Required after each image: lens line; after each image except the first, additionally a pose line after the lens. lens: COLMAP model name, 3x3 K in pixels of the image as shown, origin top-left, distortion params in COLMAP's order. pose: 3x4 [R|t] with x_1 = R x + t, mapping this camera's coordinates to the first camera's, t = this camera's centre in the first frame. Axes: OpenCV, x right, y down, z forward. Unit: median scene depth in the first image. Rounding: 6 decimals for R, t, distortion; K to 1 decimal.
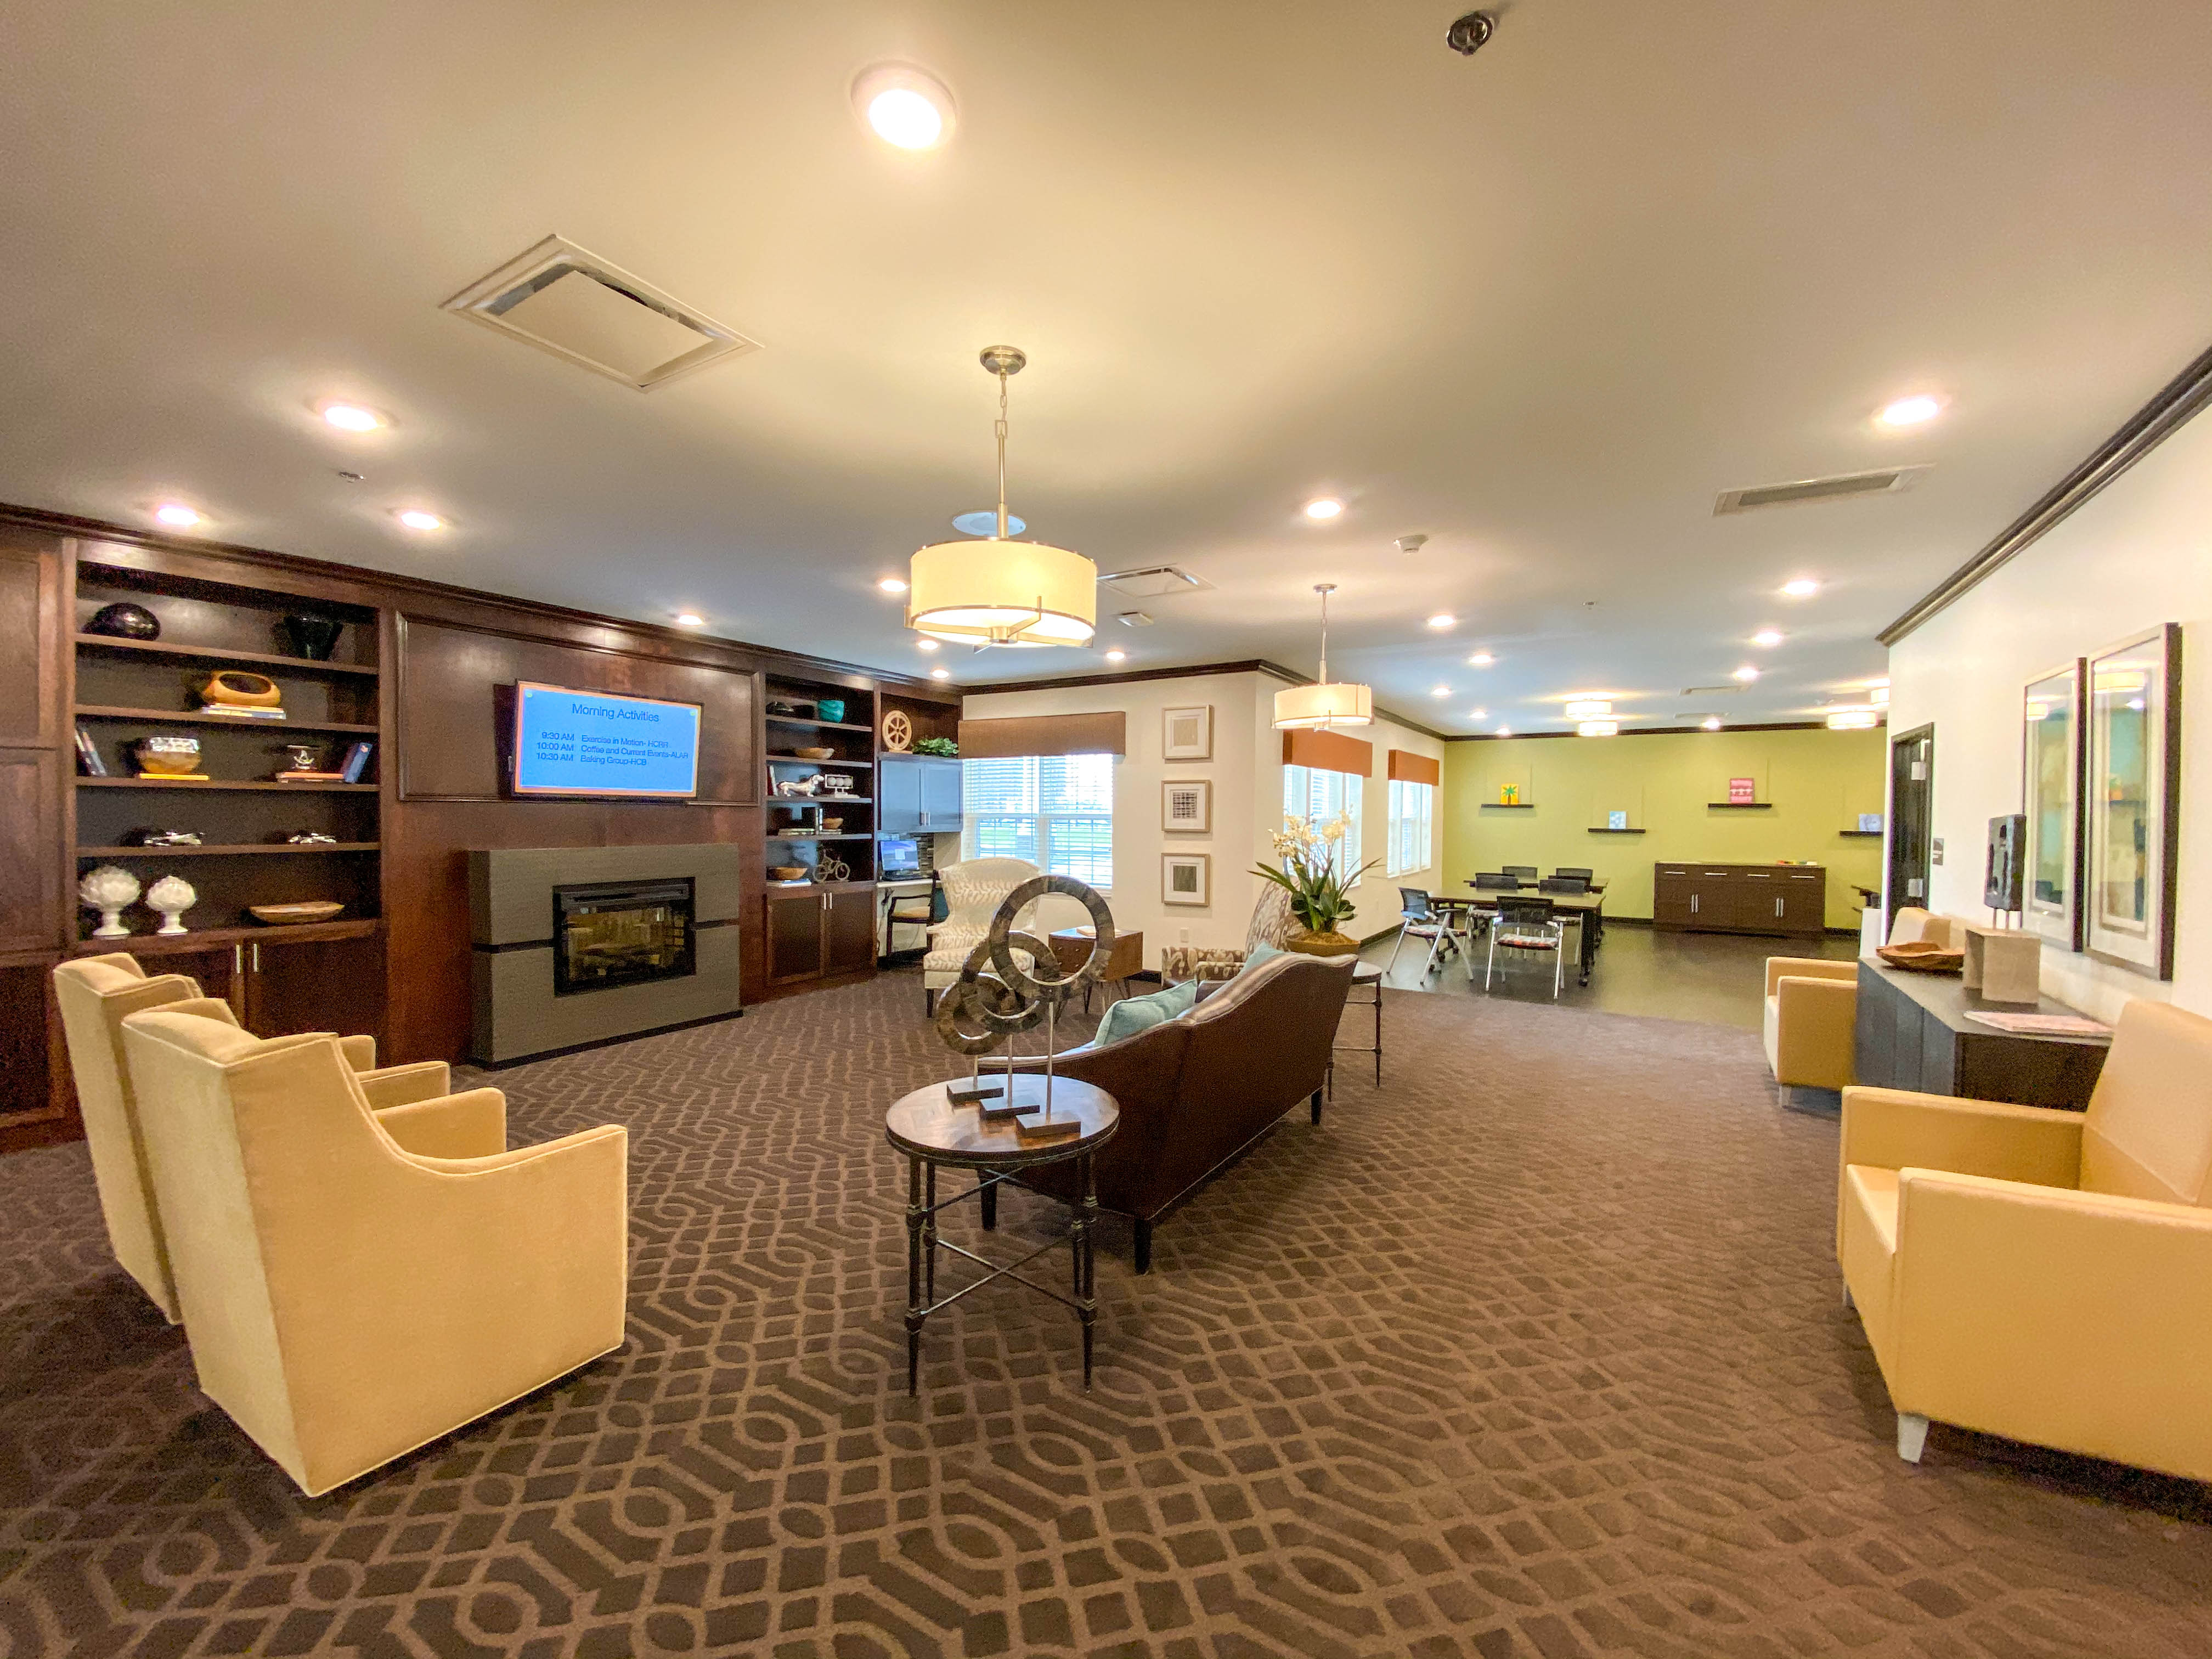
lens RADIAL K [[898.8, 0, 1110.2], [0, 898.8, 831.5], [0, 0, 1]] dist [0.006531, -0.000215]
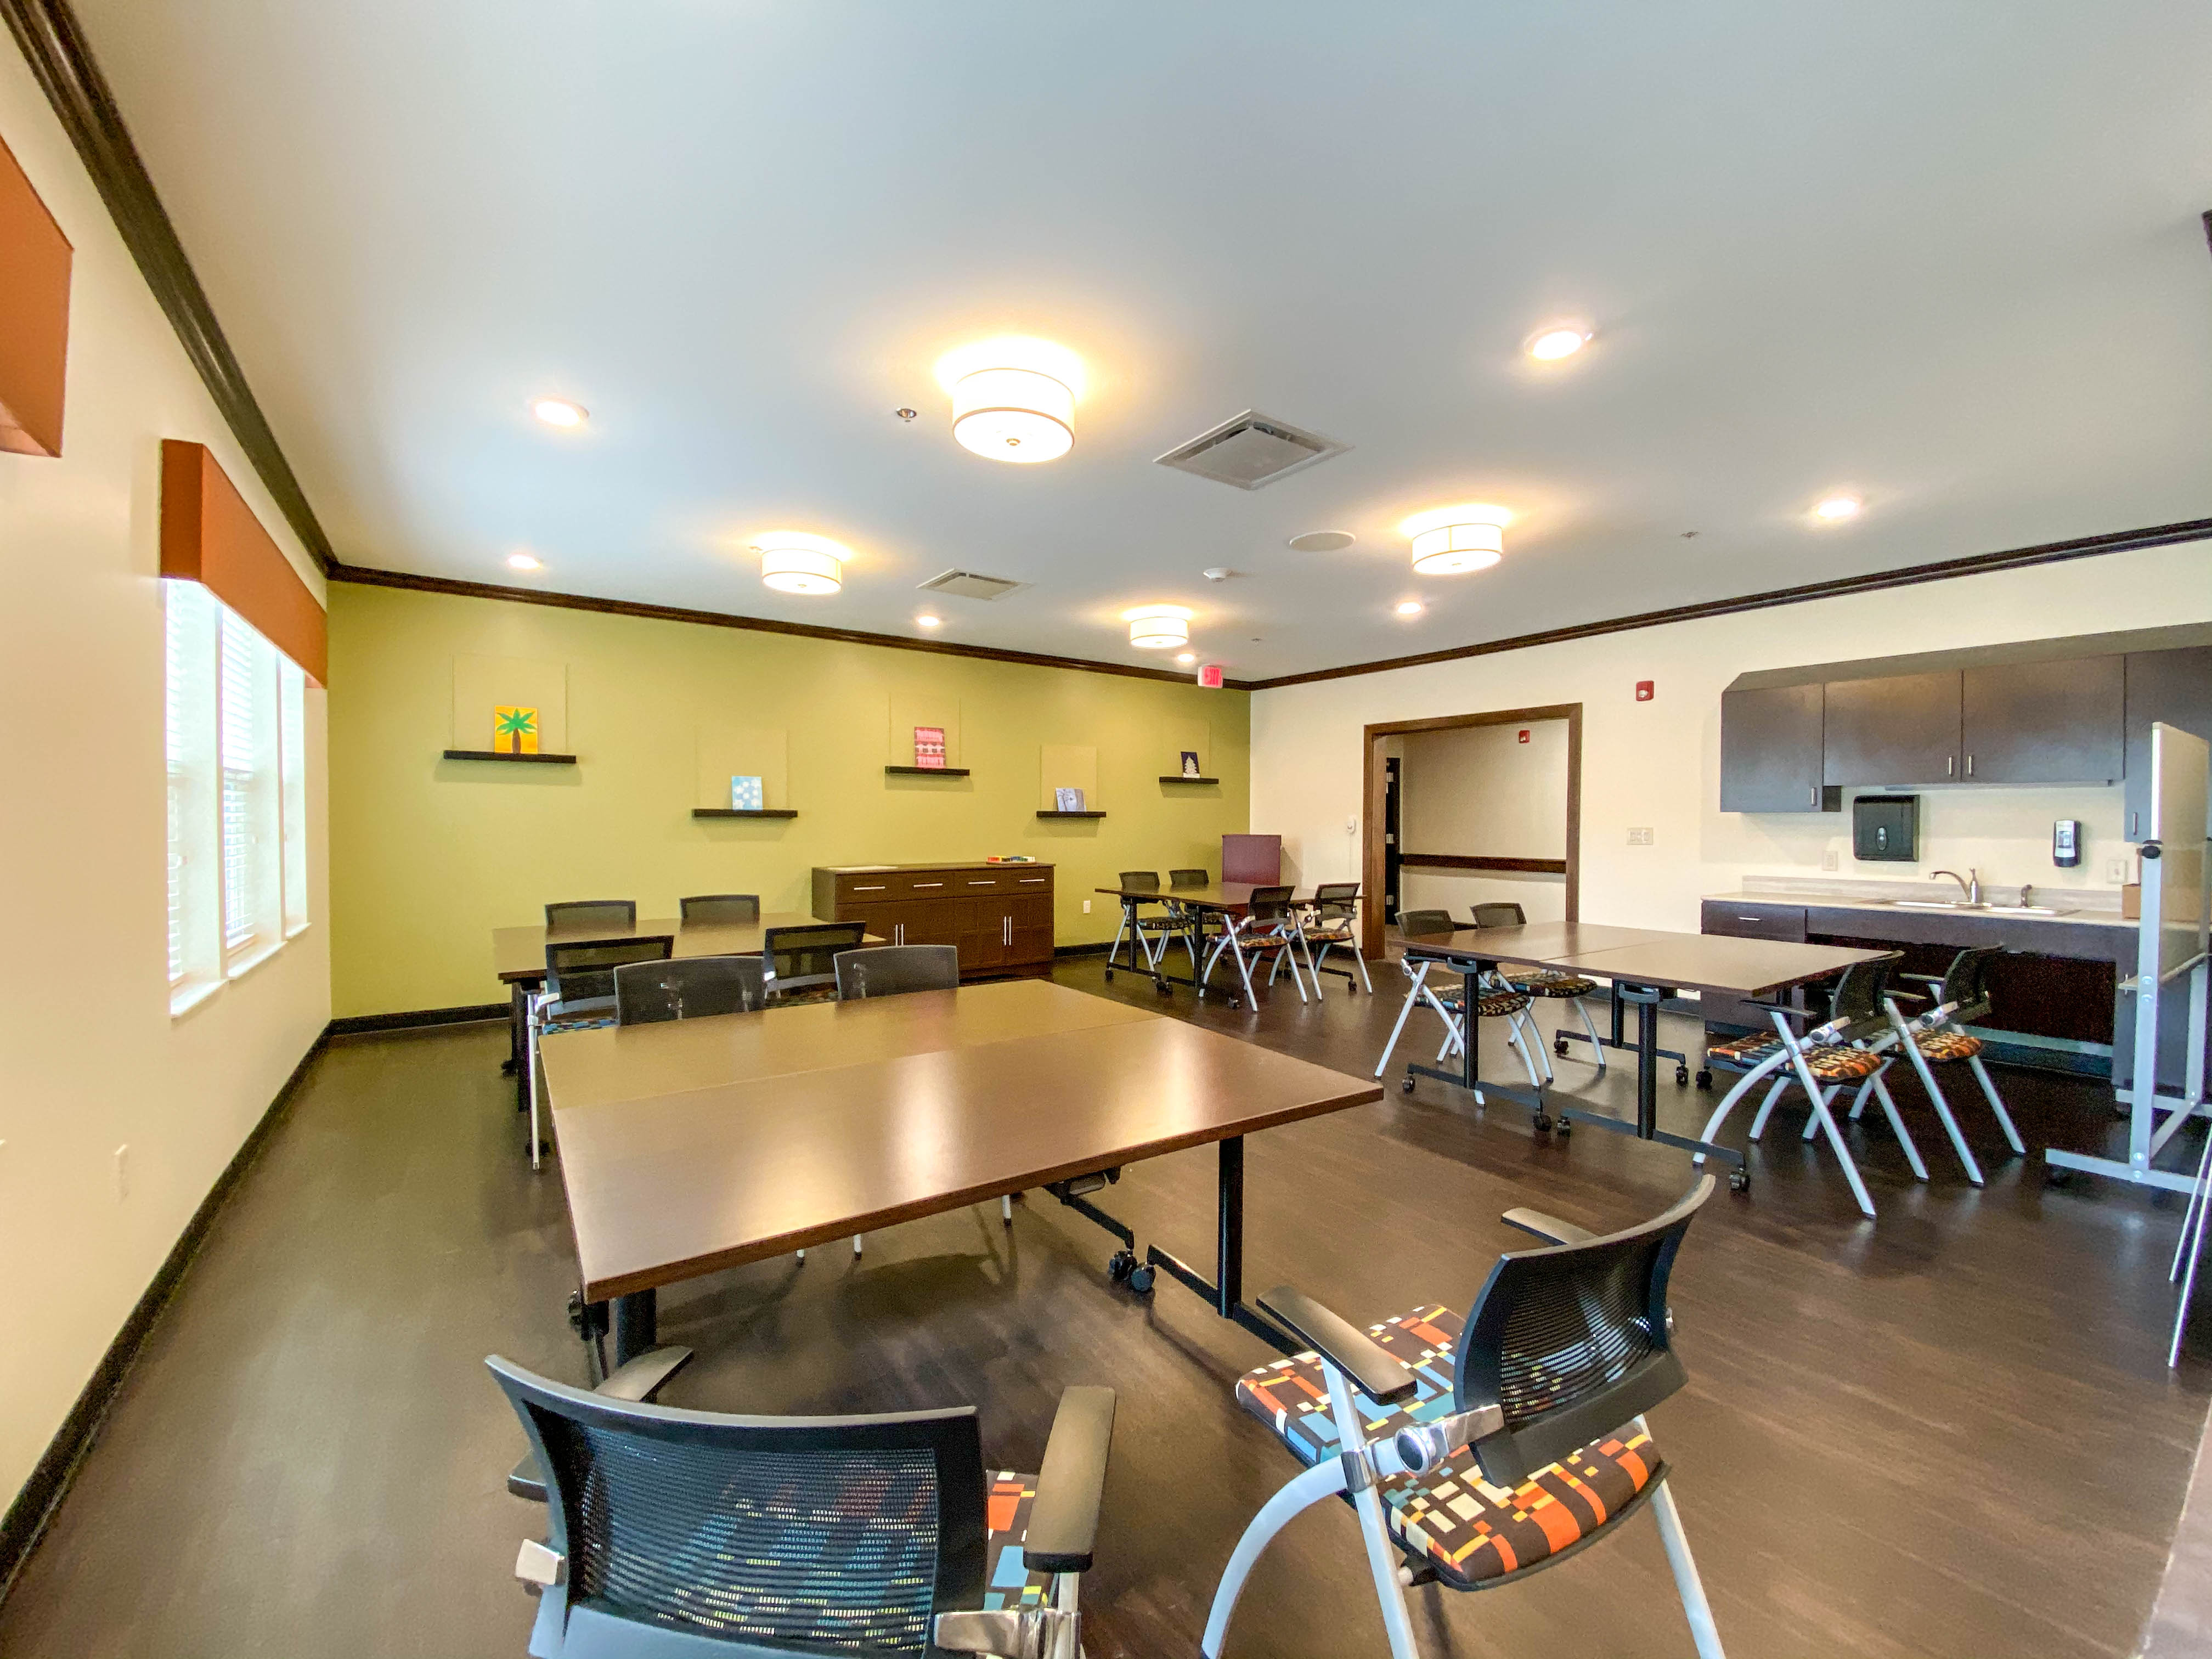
lens RADIAL K [[898.8, 0, 1110.1], [0, 898.8, 827.0], [0, 0, 1]] dist [0.006531, -0.000215]
pose [[0.370483, -0.013142, 0.928746, 0.157390], [0.010245, 0.999897, 0.010062, 0.004271], [-0.928783, 0.005787, 0.370579, 0.617902]]
